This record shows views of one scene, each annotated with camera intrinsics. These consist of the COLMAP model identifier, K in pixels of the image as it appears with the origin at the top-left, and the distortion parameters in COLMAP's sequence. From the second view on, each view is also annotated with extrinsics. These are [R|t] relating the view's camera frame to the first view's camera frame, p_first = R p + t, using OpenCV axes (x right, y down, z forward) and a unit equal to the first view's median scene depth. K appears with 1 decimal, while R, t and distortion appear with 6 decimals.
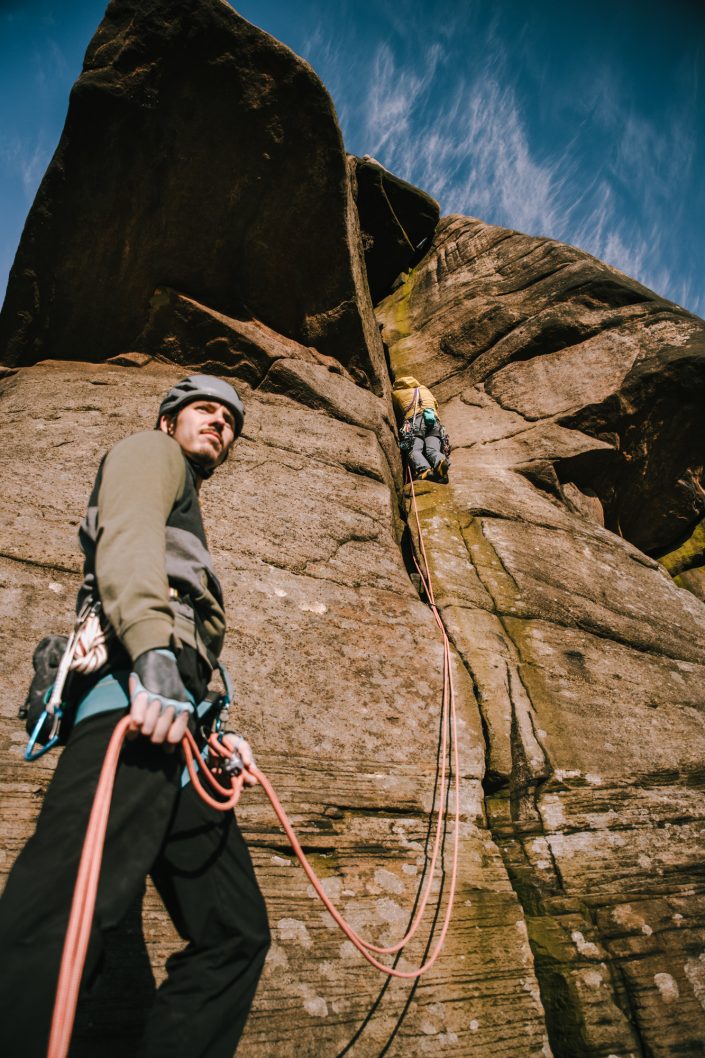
lens RADIAL K [[735.8, 0, 352.5], [0, 735.8, 529.0], [0, 0, 1]] dist [-0.120165, 0.093999]
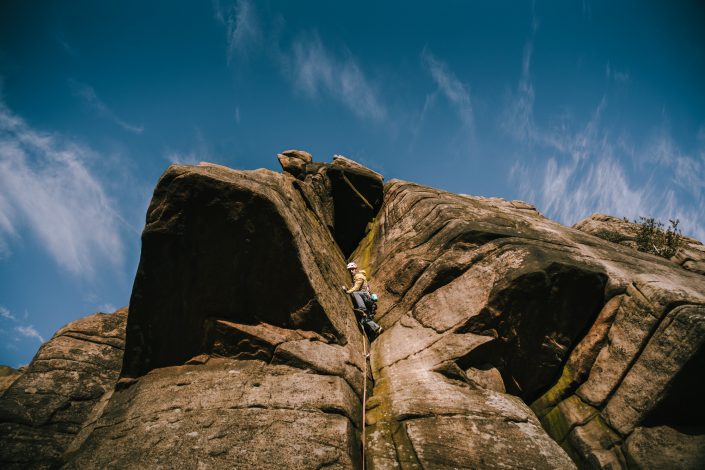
lens RADIAL K [[492.3, 0, 352.5], [0, 492.3, 235.0], [0, 0, 1]] dist [-0.128568, 0.124163]
pose [[0.972298, -0.227578, -0.053345, 0.162924], [0.209599, 0.949866, -0.231998, -0.146618], [0.103468, 0.214390, 0.971252, -0.146526]]
